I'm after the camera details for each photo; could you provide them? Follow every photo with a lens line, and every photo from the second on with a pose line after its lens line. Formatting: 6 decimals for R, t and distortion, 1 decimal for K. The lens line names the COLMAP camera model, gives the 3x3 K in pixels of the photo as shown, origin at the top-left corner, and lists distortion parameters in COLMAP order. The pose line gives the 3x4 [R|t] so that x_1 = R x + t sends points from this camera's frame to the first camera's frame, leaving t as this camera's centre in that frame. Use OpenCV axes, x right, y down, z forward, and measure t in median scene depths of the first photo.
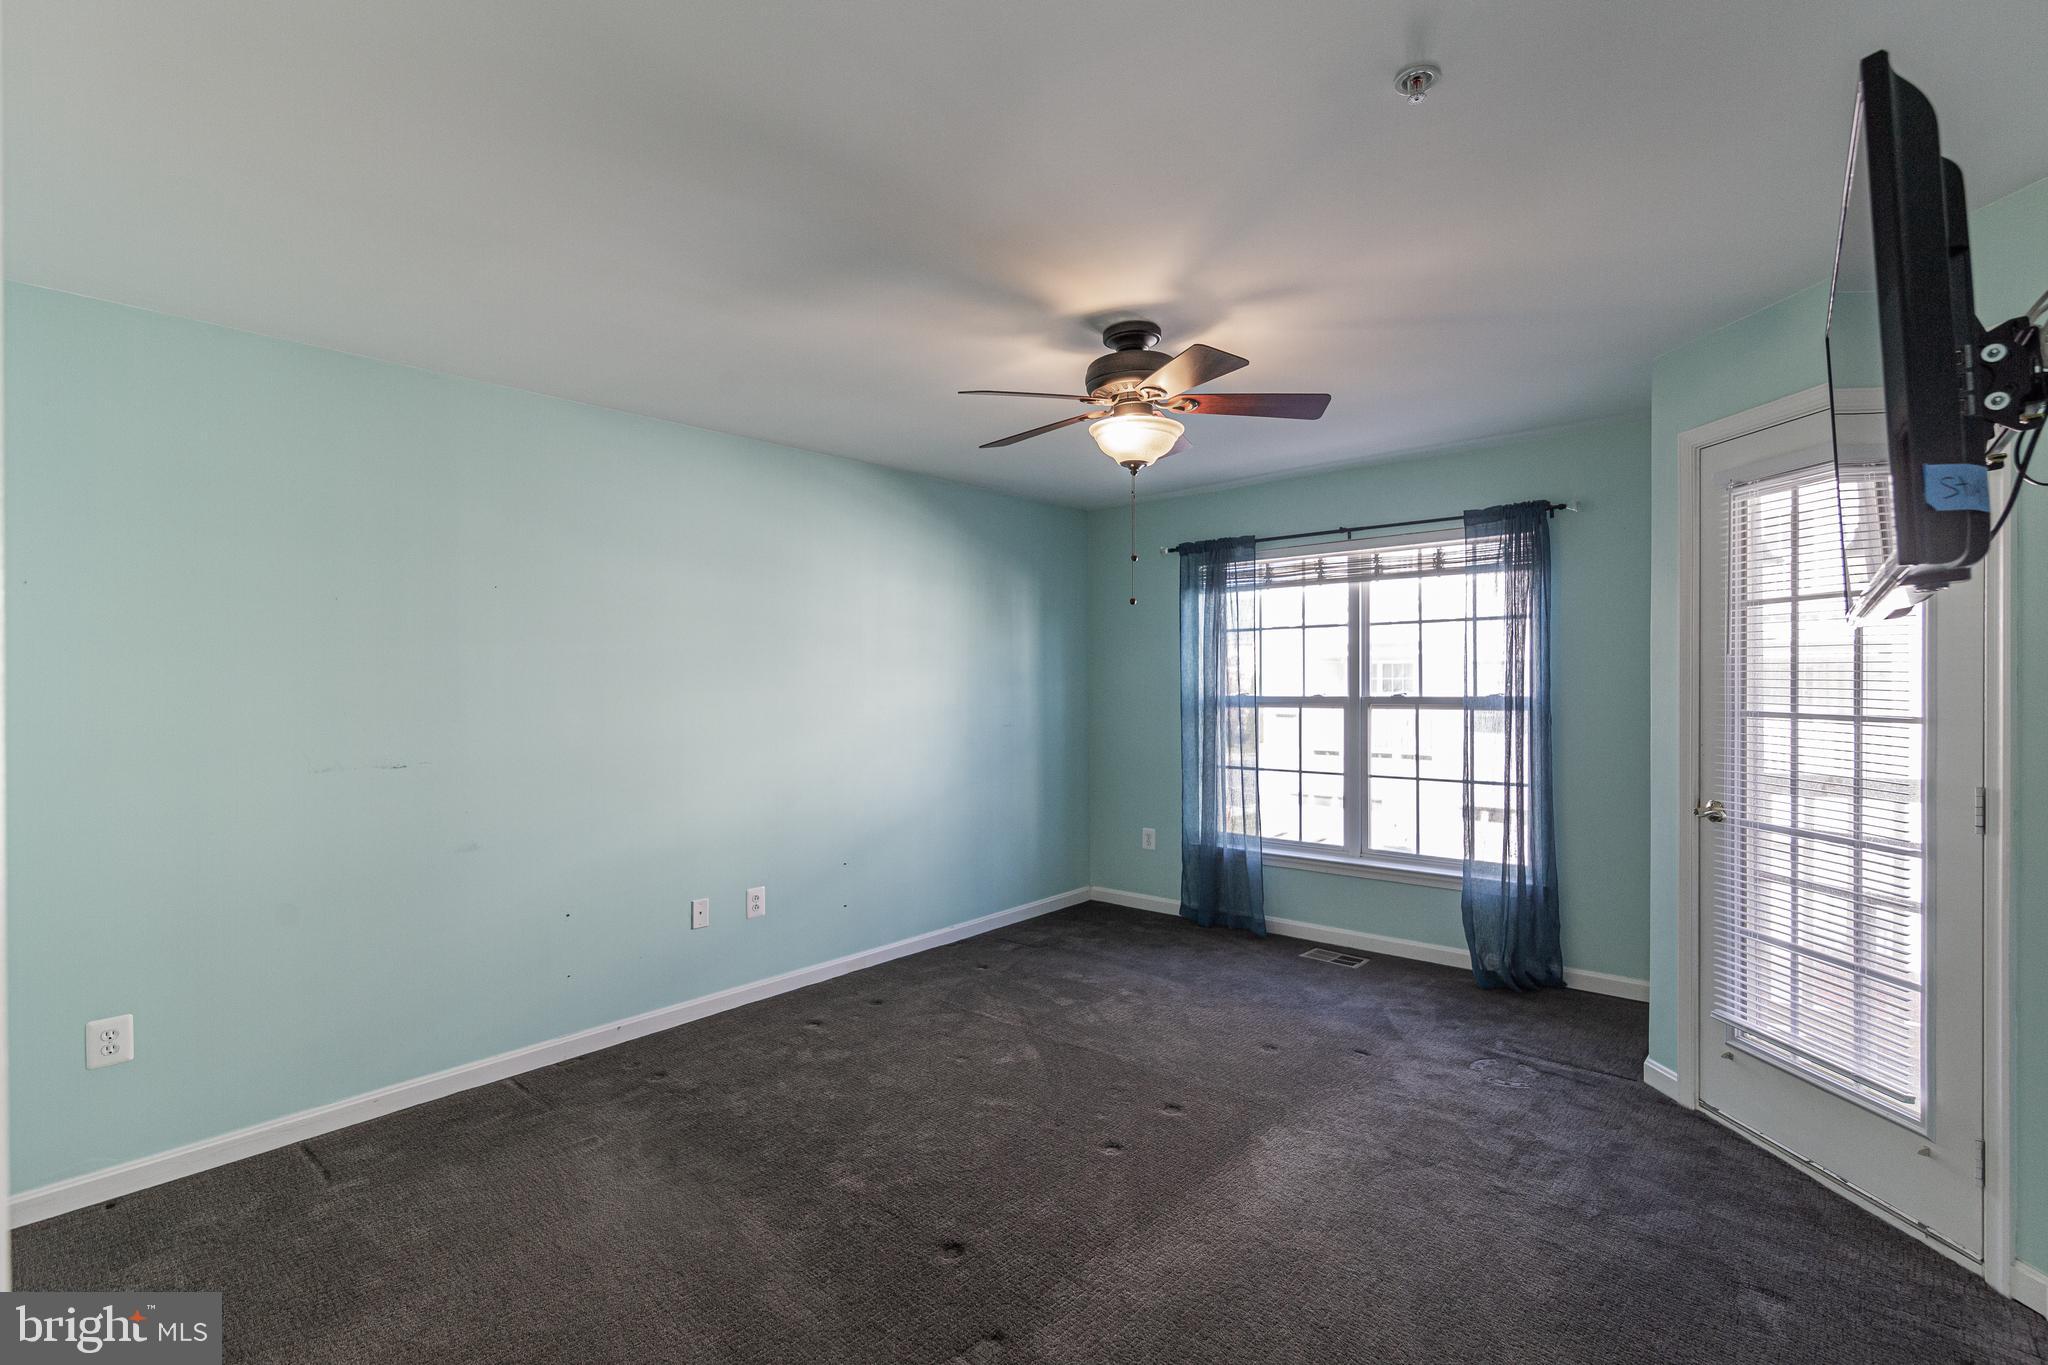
lens RADIAL K [[931.4, 0, 1026.4], [0, 931.4, 690.1], [0, 0, 1]] dist [0.000540, -0.000207]
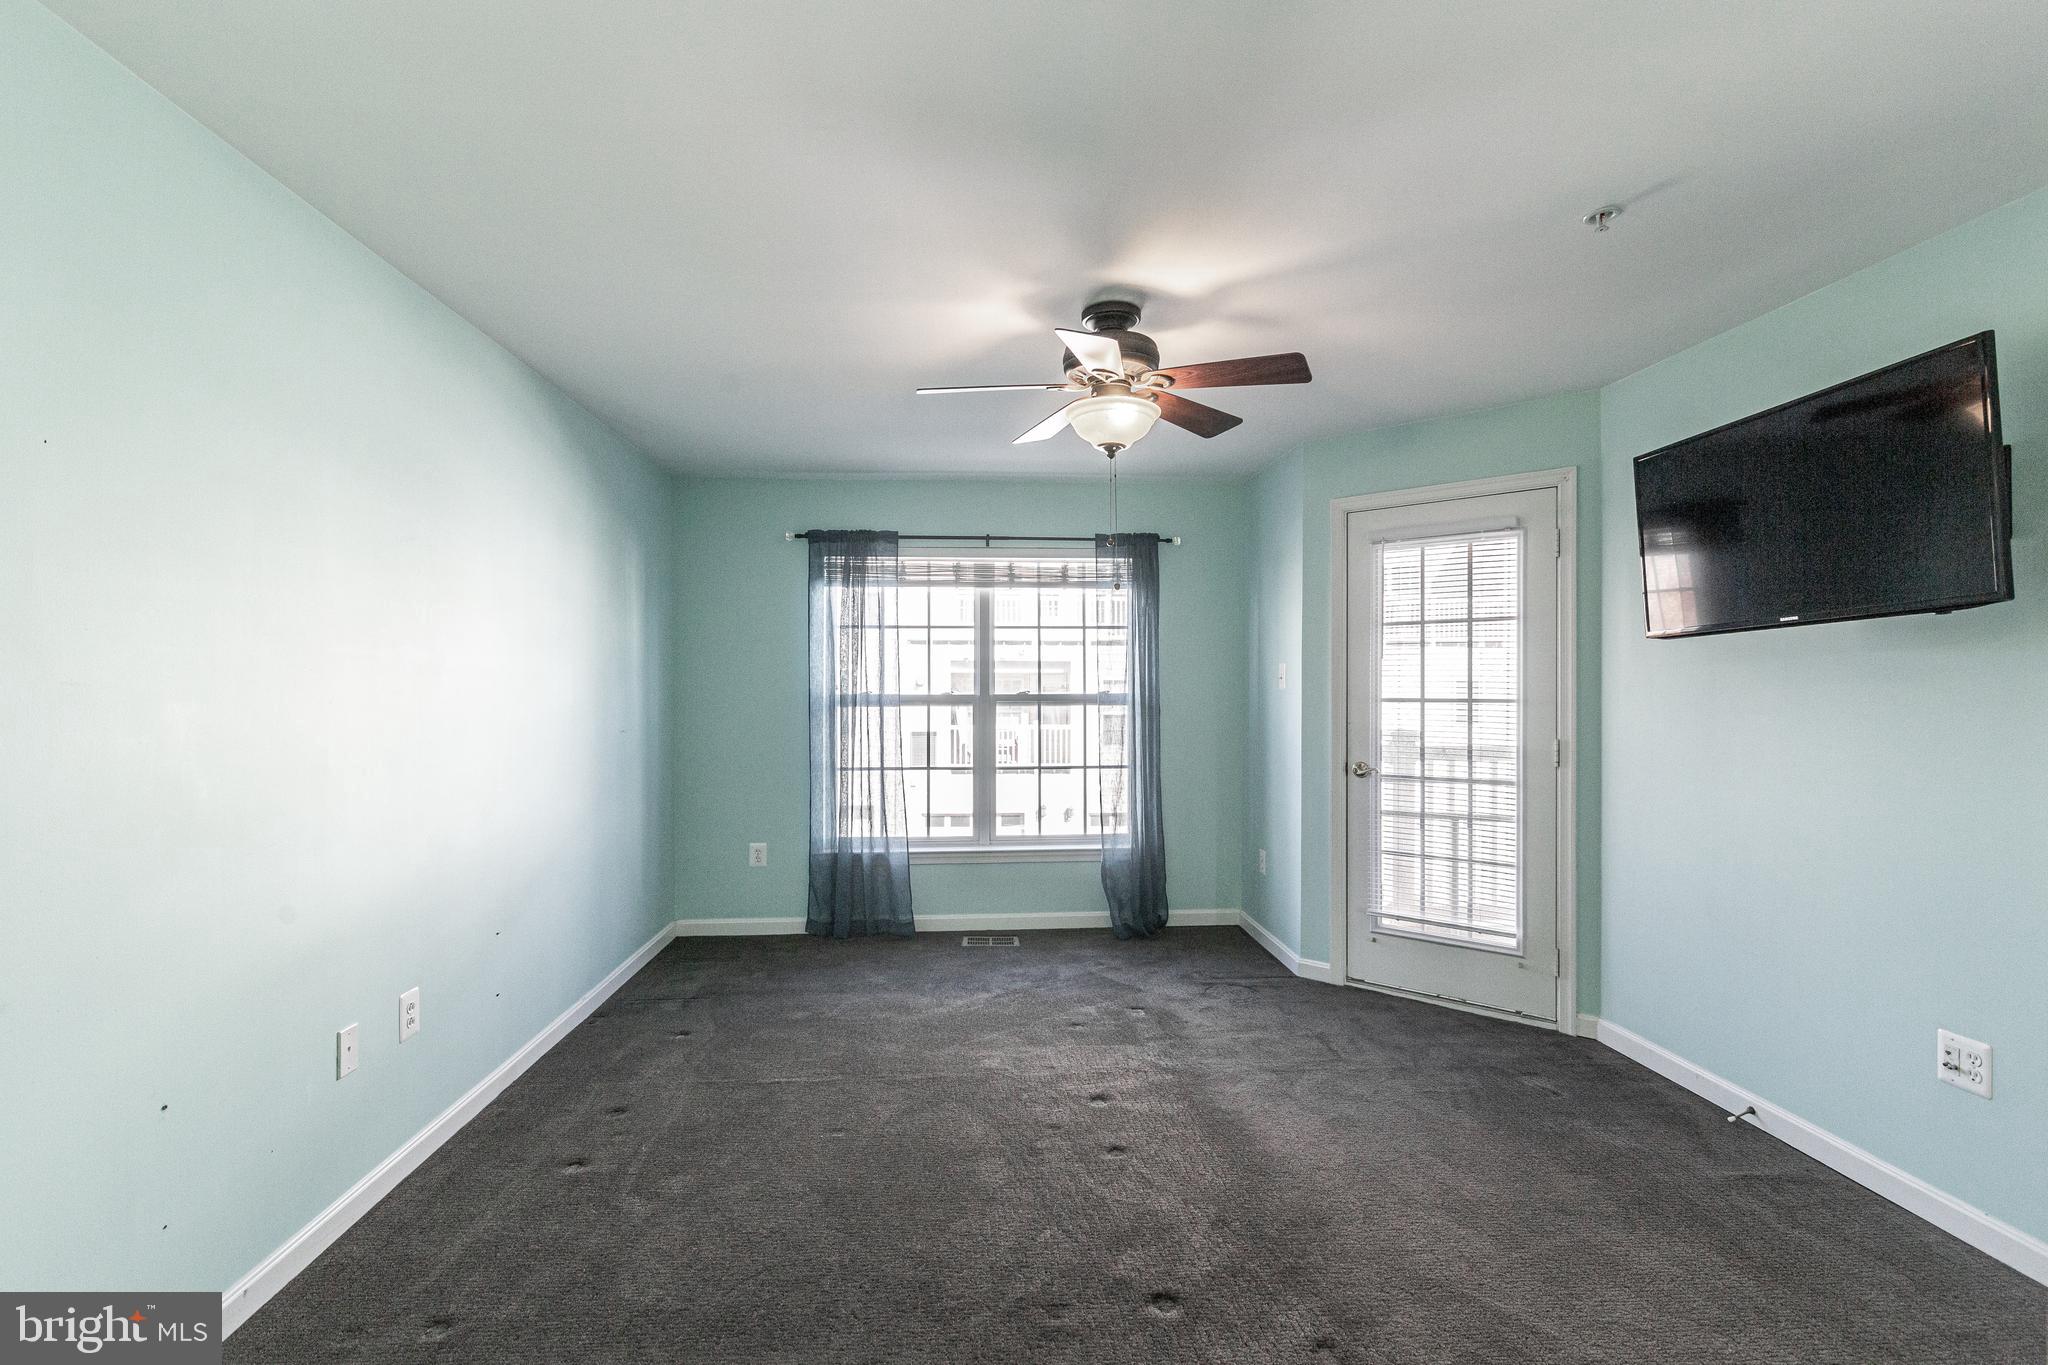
lens RADIAL K [[931.4, 0, 1026.4], [0, 931.4, 690.1], [0, 0, 1]] dist [0.000540, -0.000207]
pose [[0.703650, 0.006776, 0.710514, -0.382110], [0.002501, 0.999925, -0.012013, 0.015379], [-0.710542, 0.010229, 0.703580, 0.222265]]
